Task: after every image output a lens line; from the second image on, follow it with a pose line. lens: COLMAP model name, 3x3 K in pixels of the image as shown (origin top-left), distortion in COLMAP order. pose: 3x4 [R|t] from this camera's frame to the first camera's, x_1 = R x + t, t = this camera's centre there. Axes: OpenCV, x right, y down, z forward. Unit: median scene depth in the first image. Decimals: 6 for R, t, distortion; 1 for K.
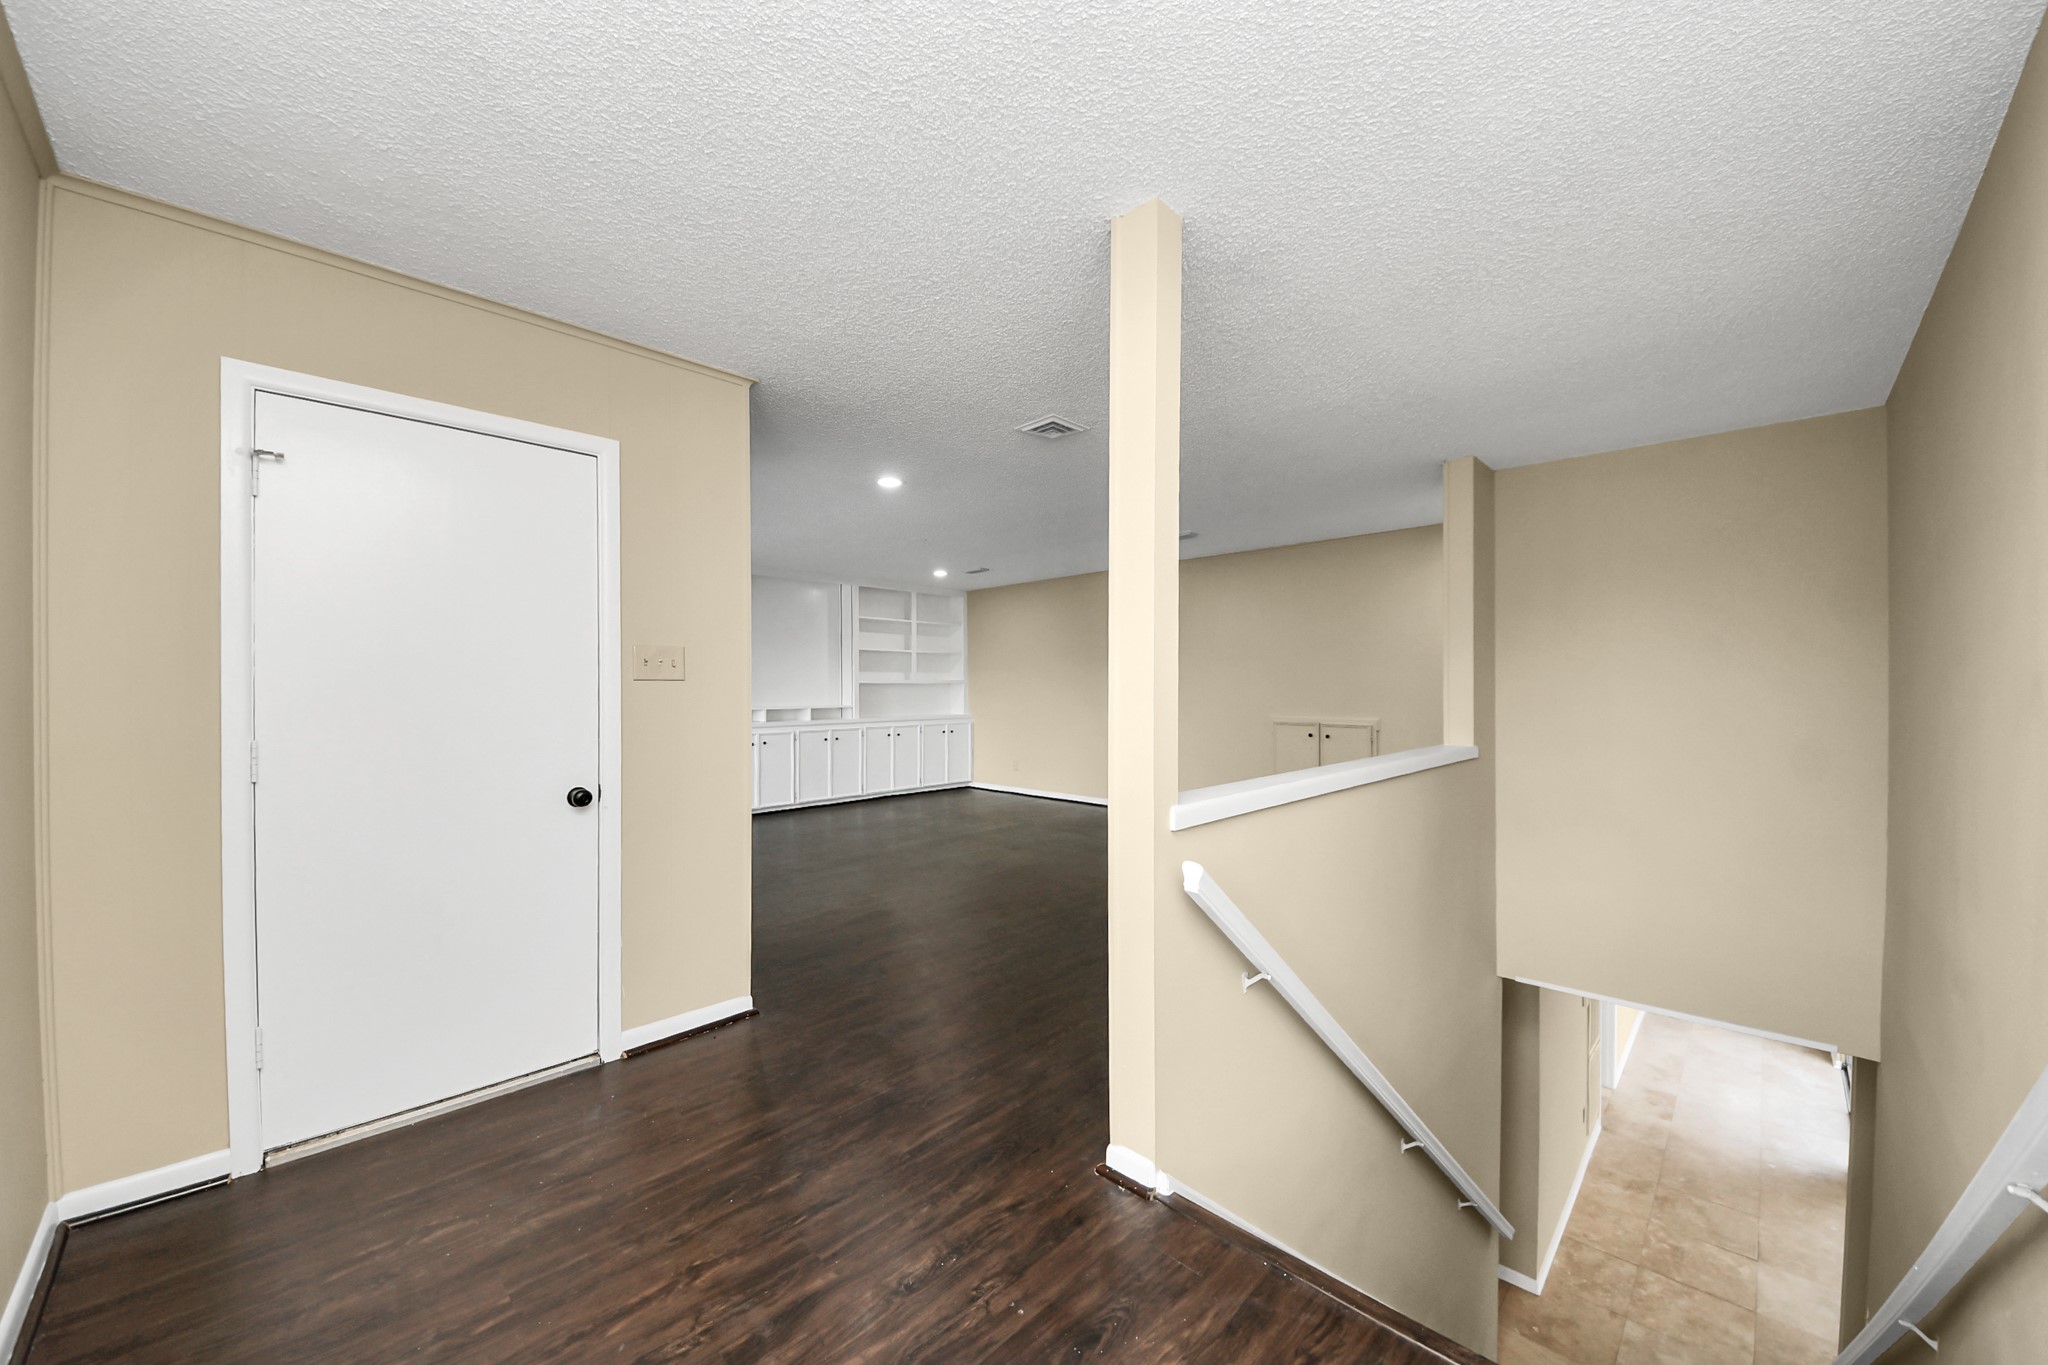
lens RADIAL K [[761.8, 0, 1013.7], [0, 761.8, 685.6], [0, 0, 1]] dist [0.050667, -0.036434]
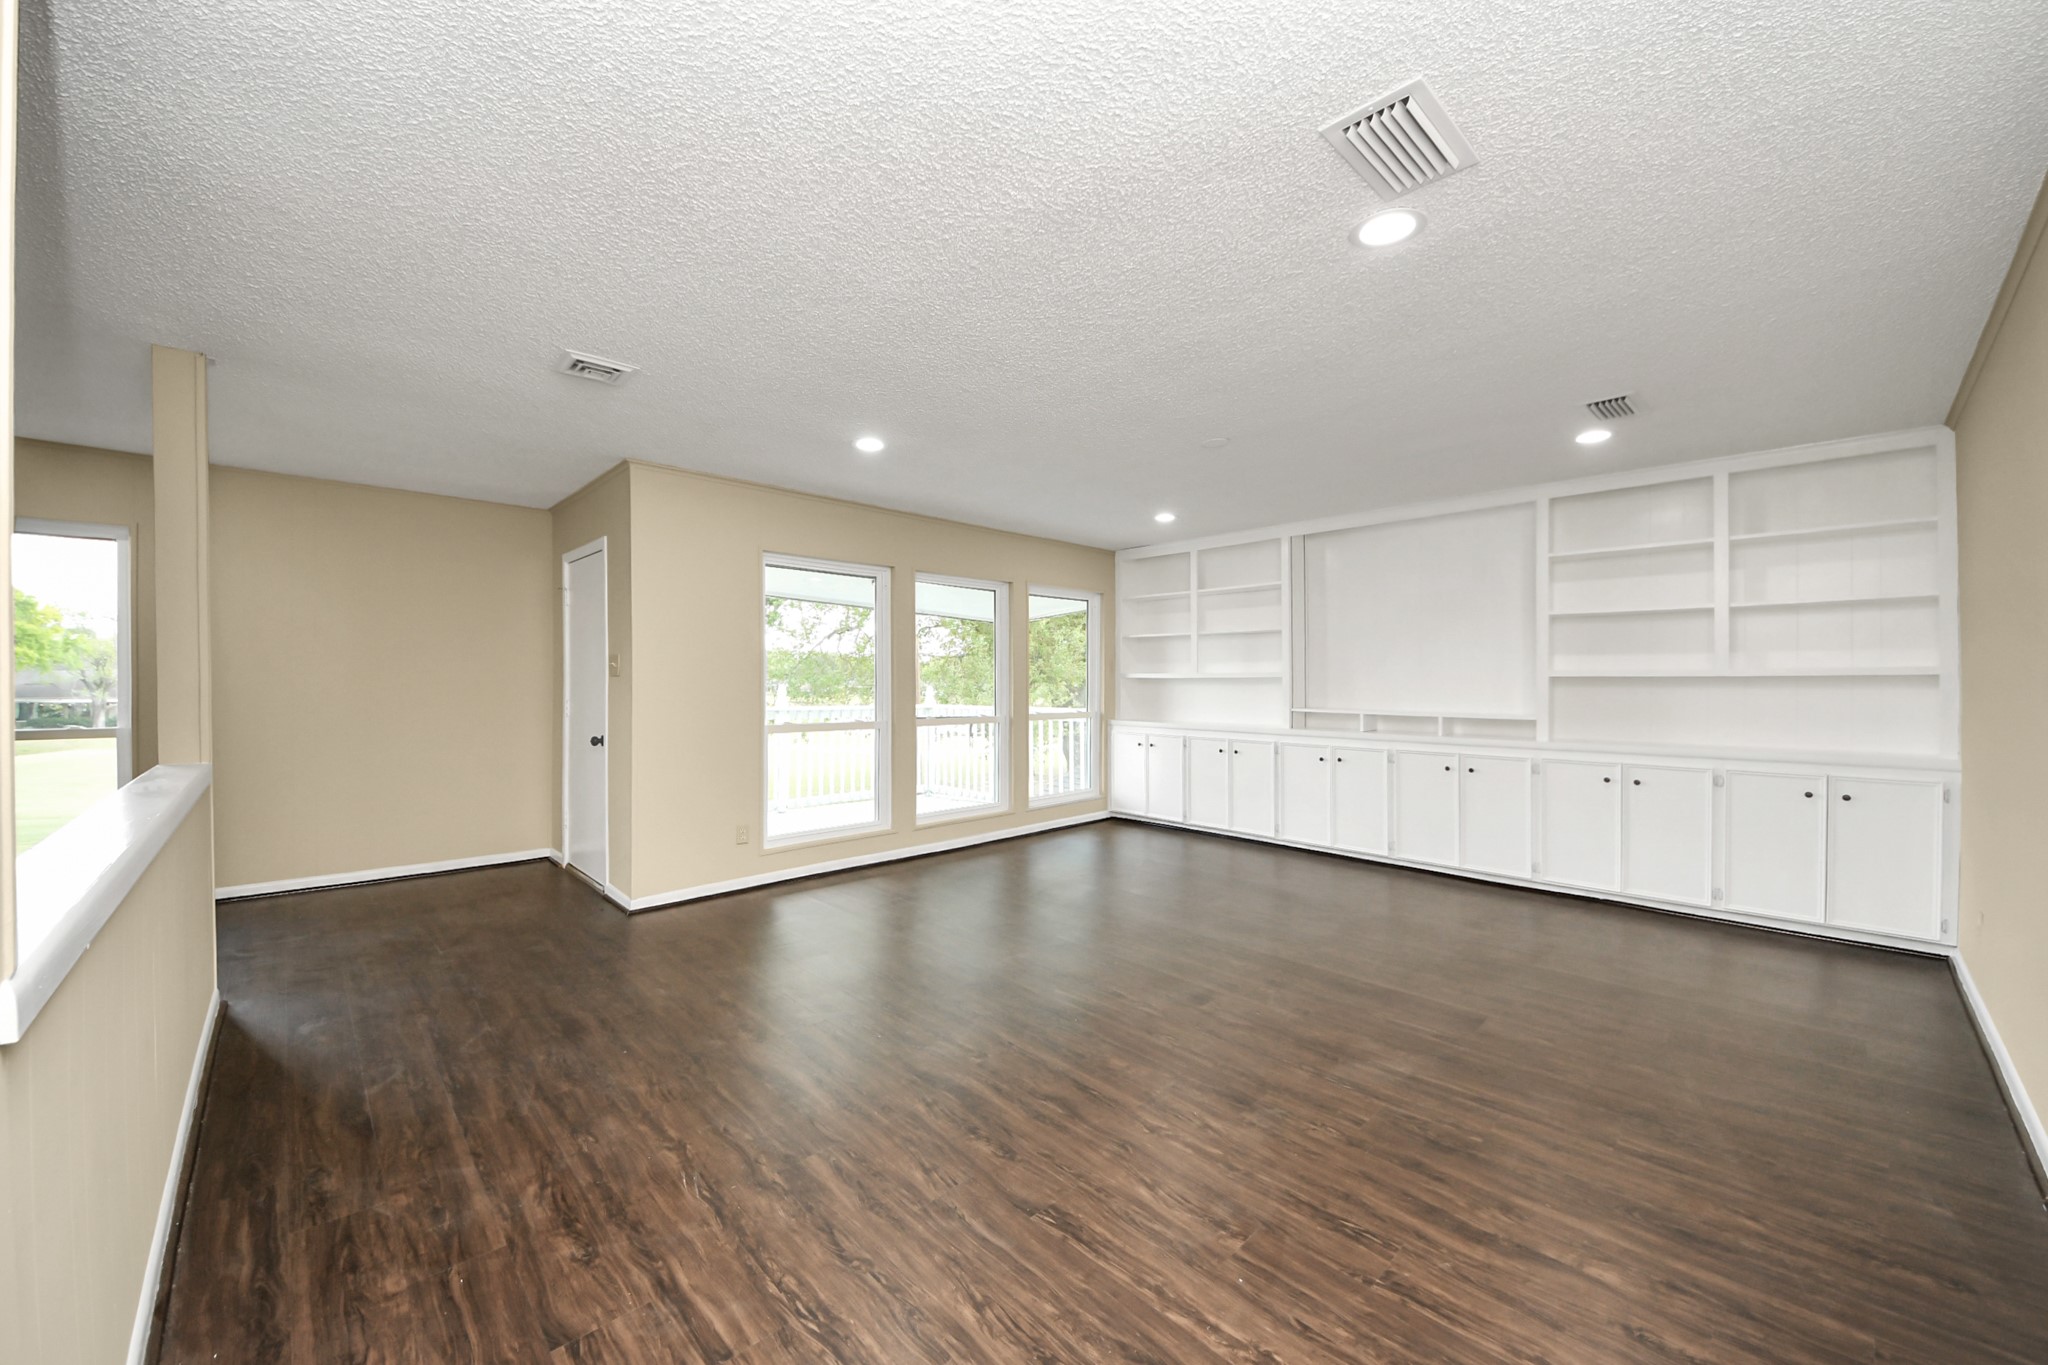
lens RADIAL K [[761.8, 0, 1013.7], [0, 761.8, 685.6], [0, 0, 1]] dist [0.050667, -0.036434]
pose [[-0.030413, 0.009728, -0.999490, 0.471489], [0.000020, 0.999953, 0.009732, -0.002357], [0.999537, 0.000276, -0.030412, 0.782470]]
